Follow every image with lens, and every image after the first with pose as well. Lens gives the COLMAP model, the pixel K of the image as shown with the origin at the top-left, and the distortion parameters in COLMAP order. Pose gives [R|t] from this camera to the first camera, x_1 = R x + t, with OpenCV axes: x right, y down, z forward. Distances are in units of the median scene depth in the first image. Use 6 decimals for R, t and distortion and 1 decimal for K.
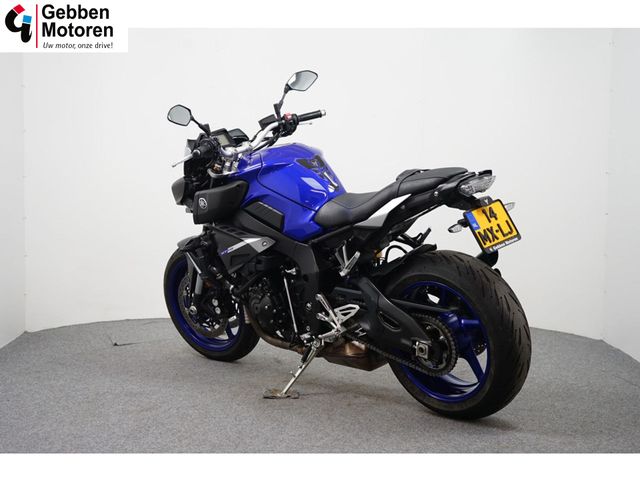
lens RADIAL K [[1015.3, 0, 320.0], [0, 1015.3, 240.0], [0, 0, 1]] dist [0.041457, 0.029211]
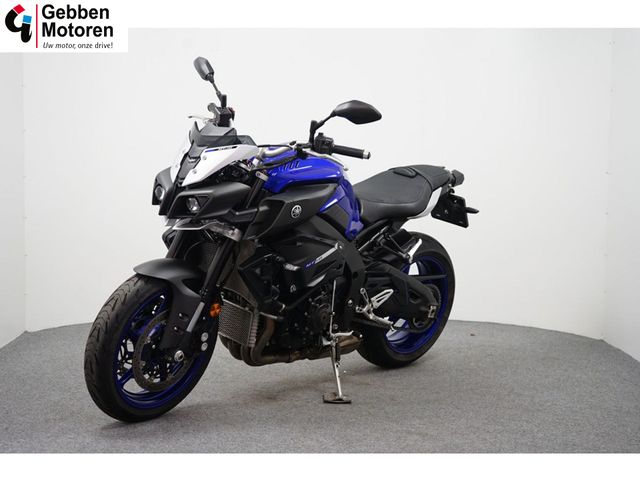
lens RADIAL K [[1015.3, 0, 320.0], [0, 1015.3, 240.0], [0, 0, 1]] dist [0.041457, 0.029211]
pose [[-0.020807, -0.100776, 0.994692, -1.032911], [0.066283, 0.992579, 0.101948, -0.104793], [-0.997584, 0.068052, -0.013973, 1.053466]]
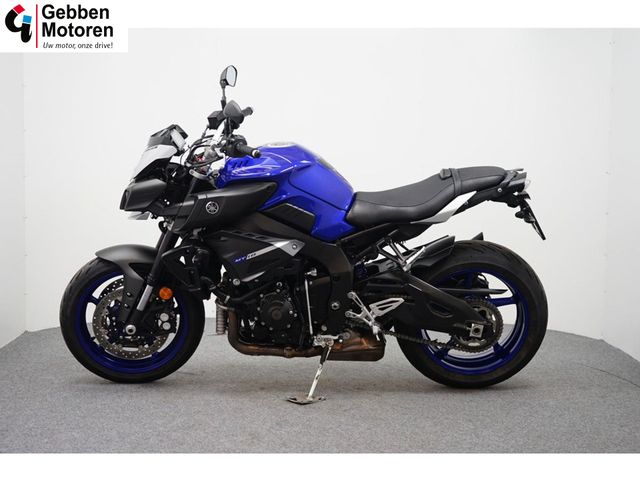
lens RADIAL K [[1015.3, 0, 320.0], [0, 1015.3, 240.0], [0, 0, 1]] dist [0.041457, 0.029211]
pose [[0.707545, -0.062470, 0.703901, -0.731749], [0.055788, 0.997914, 0.032486, -0.033245], [-0.704462, 0.016284, 0.709554, 0.302586]]
